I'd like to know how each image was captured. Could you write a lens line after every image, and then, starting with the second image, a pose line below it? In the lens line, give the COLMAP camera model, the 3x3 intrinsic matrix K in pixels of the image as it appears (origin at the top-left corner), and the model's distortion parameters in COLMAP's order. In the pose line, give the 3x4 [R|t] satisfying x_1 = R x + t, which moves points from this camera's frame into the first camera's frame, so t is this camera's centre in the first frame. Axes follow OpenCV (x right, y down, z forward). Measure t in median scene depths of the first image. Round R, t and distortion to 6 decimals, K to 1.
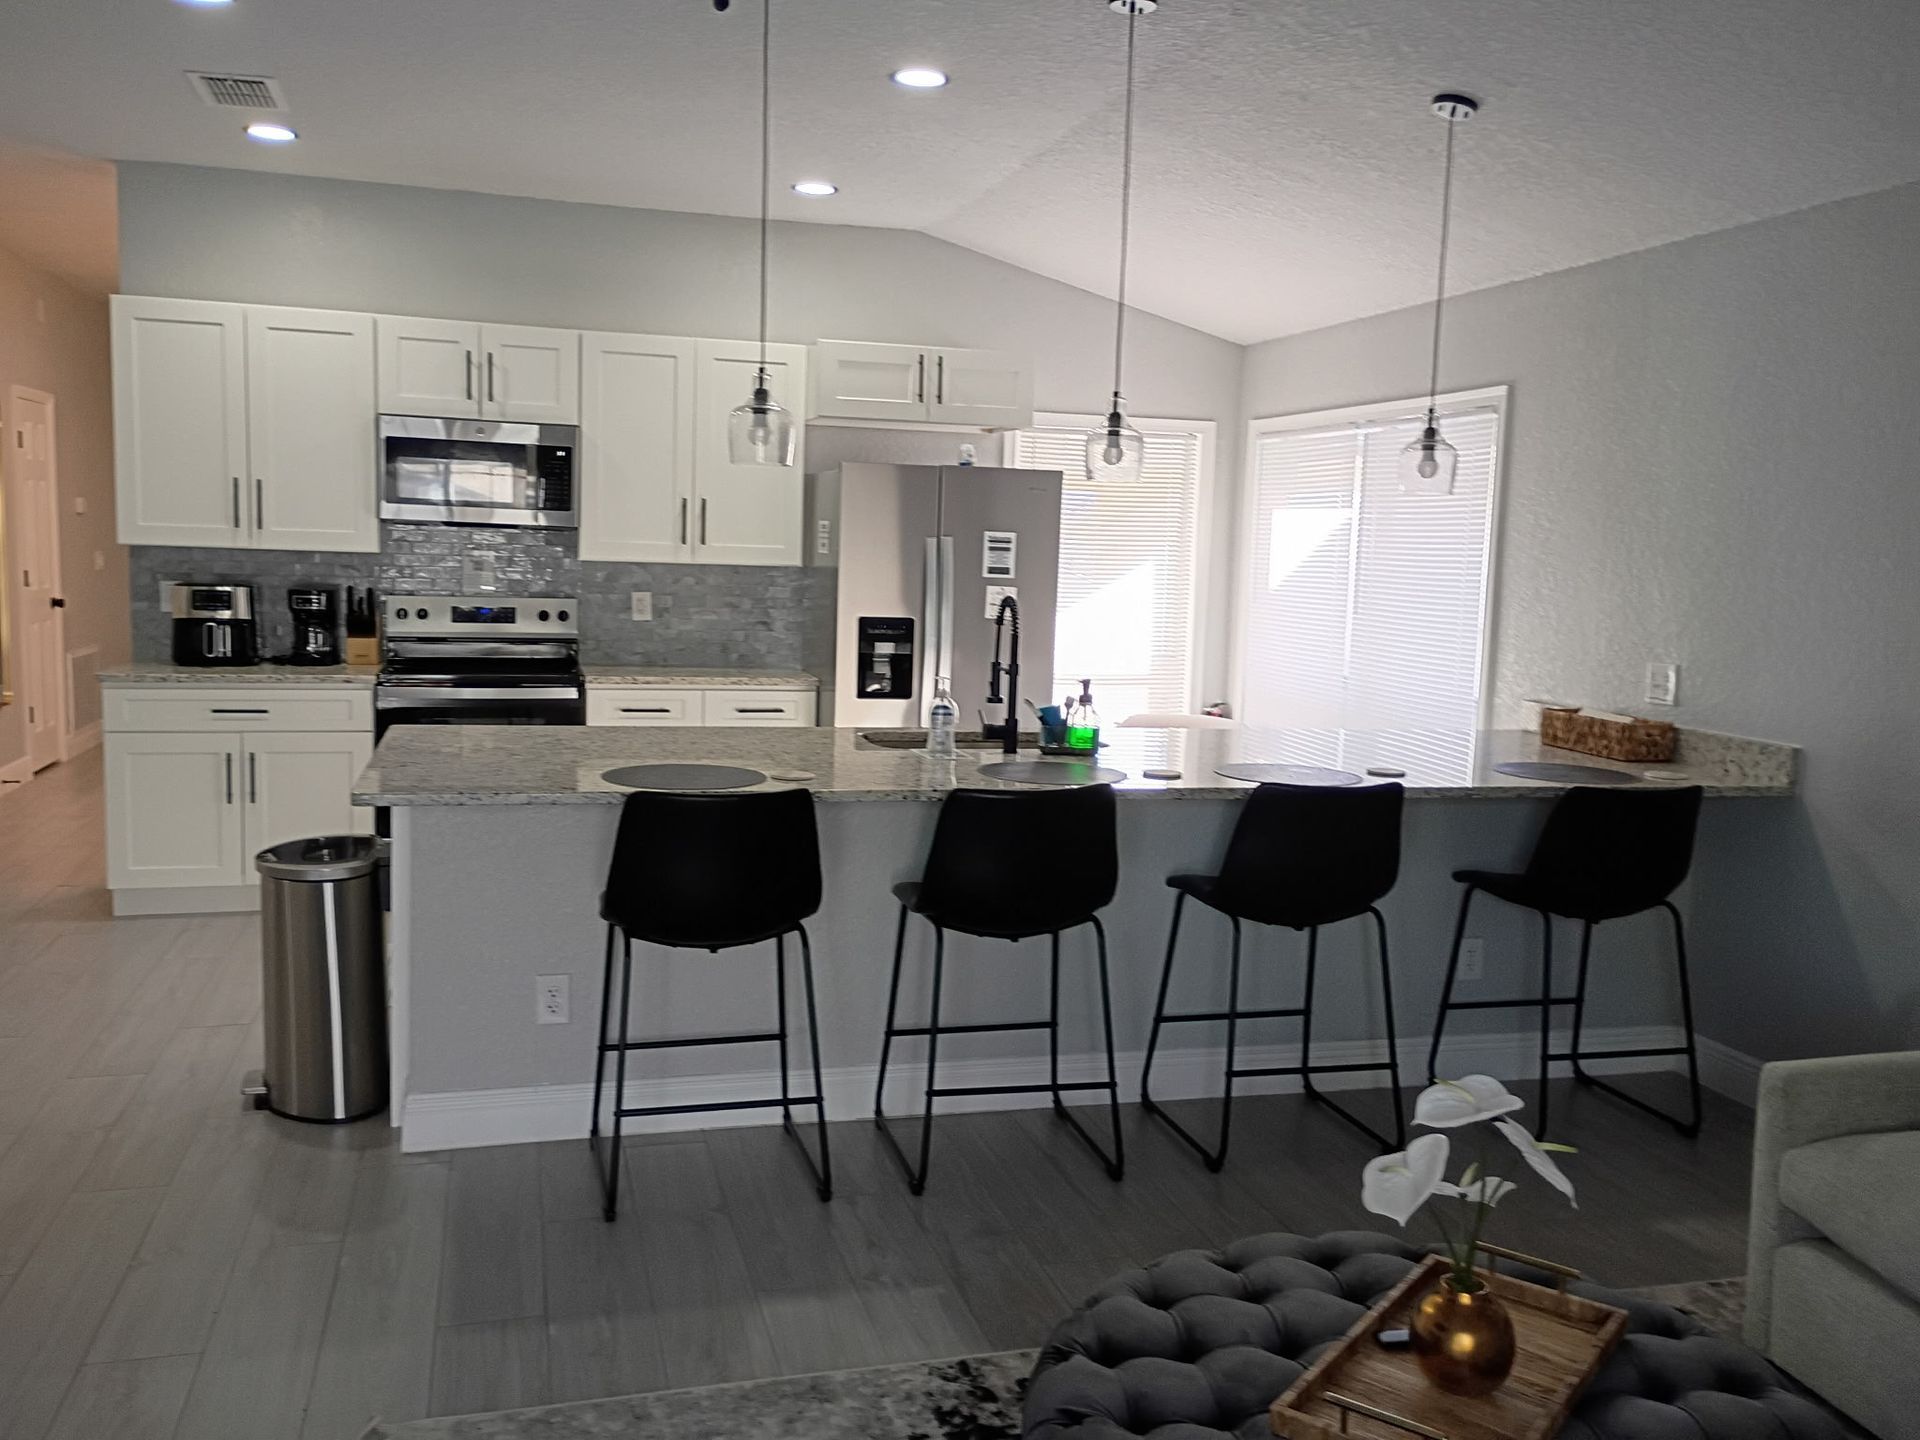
lens RADIAL K [[1534.7, 0, 960.0], [0, 1534.7, 720.0], [0, 0, 1]] dist [0.036698, -0.059648]
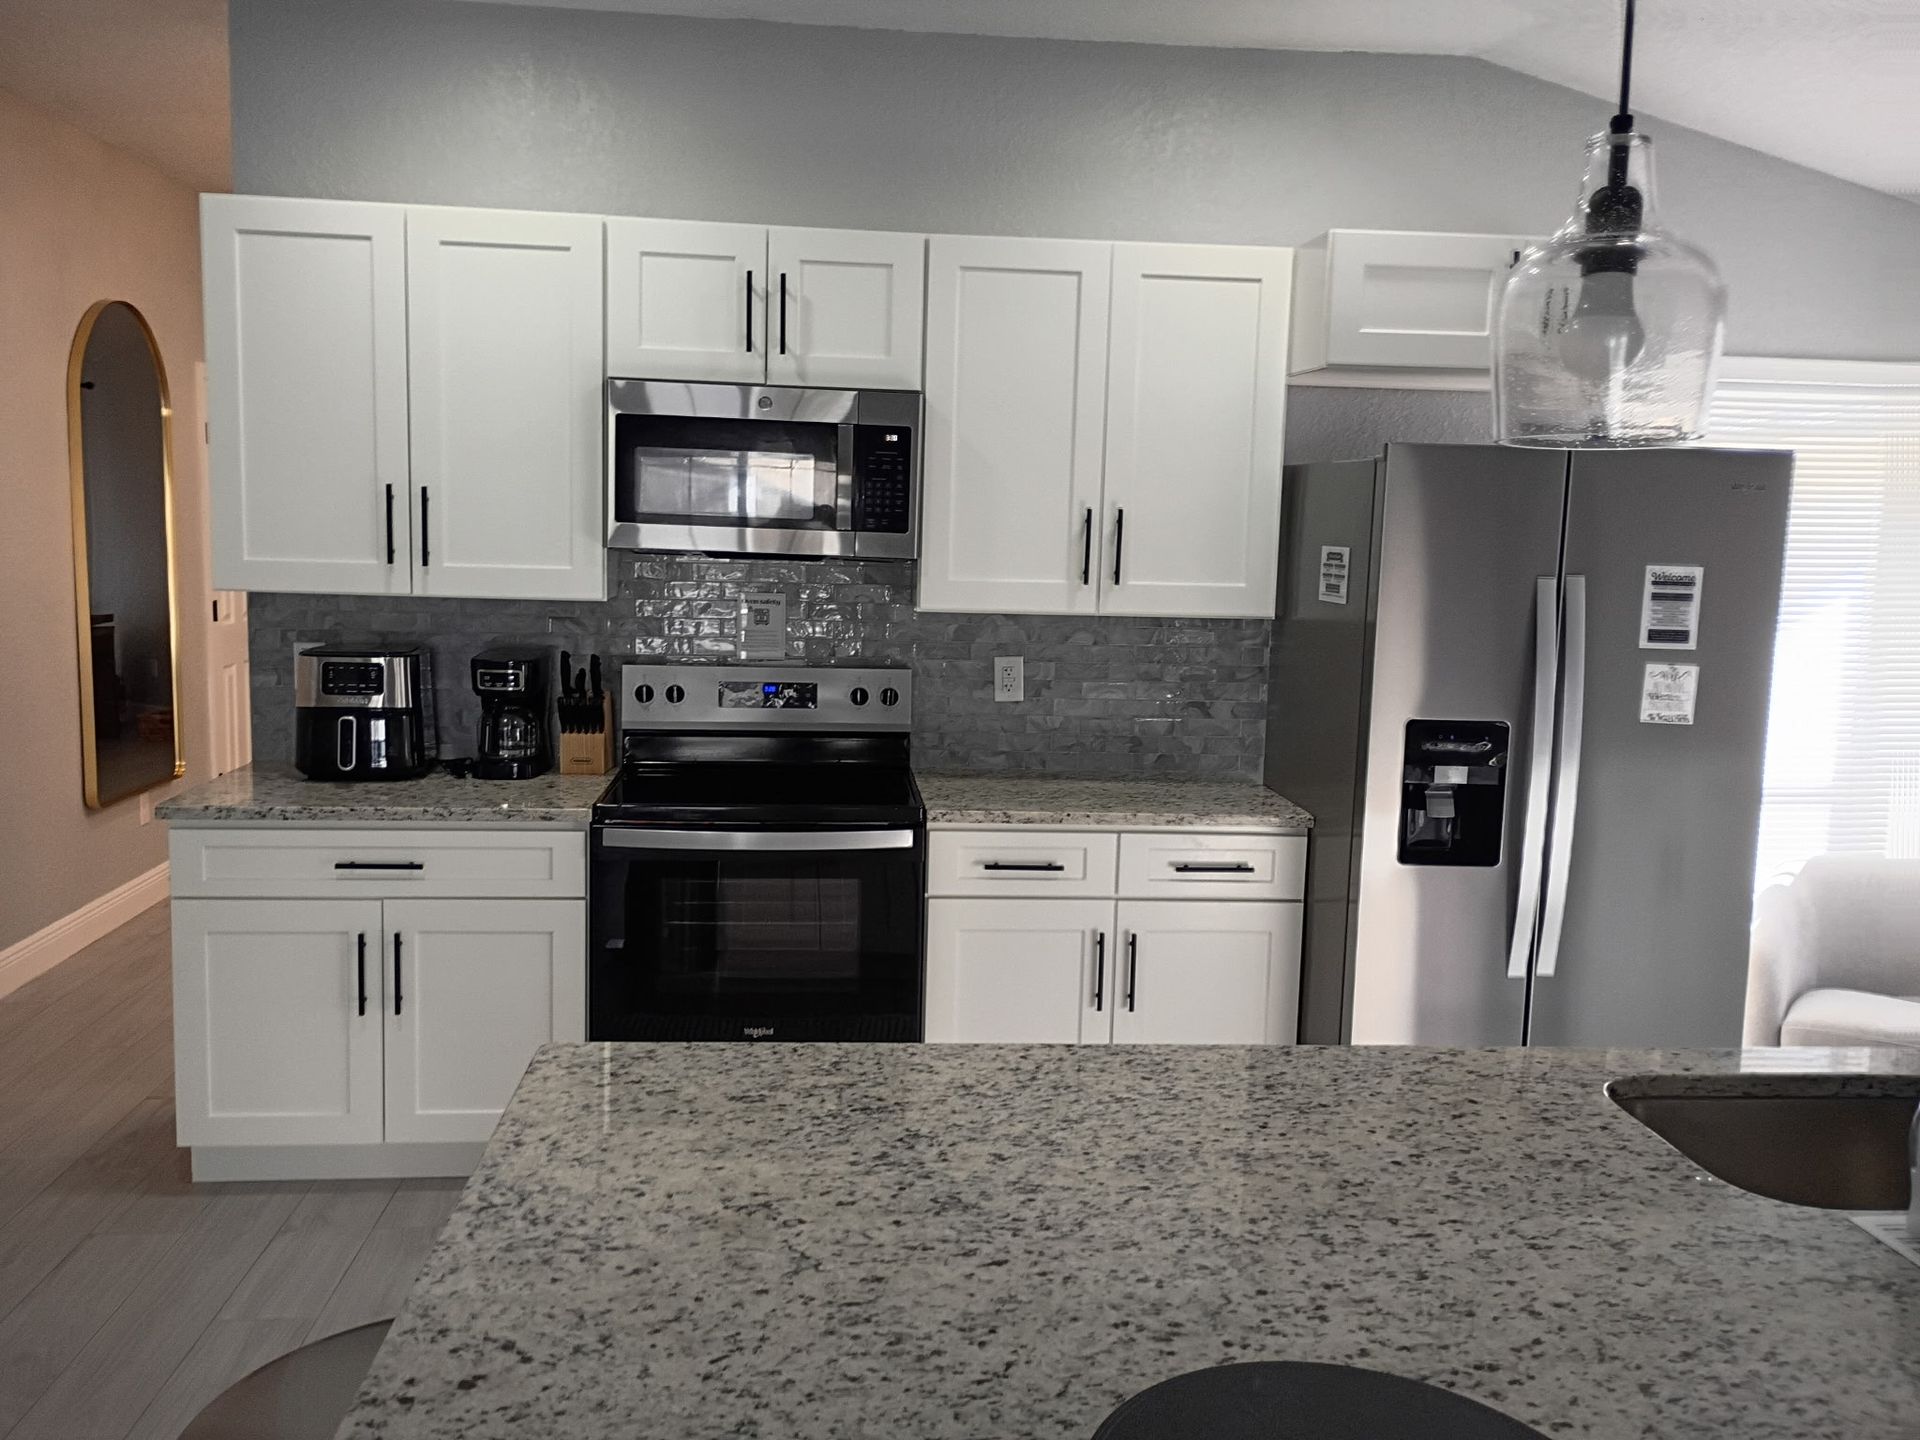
lens RADIAL K [[1597.5, 0, 960.0], [0, 1597.5, 720.0], [0, 0, 1]] dist [0.035299, -0.000748]
pose [[0.981120, 0.017741, -0.192583, -0.109372], [-0.017536, 0.999842, 0.002767, -0.063772], [0.192602, 0.000663, 0.981277, 0.385225]]
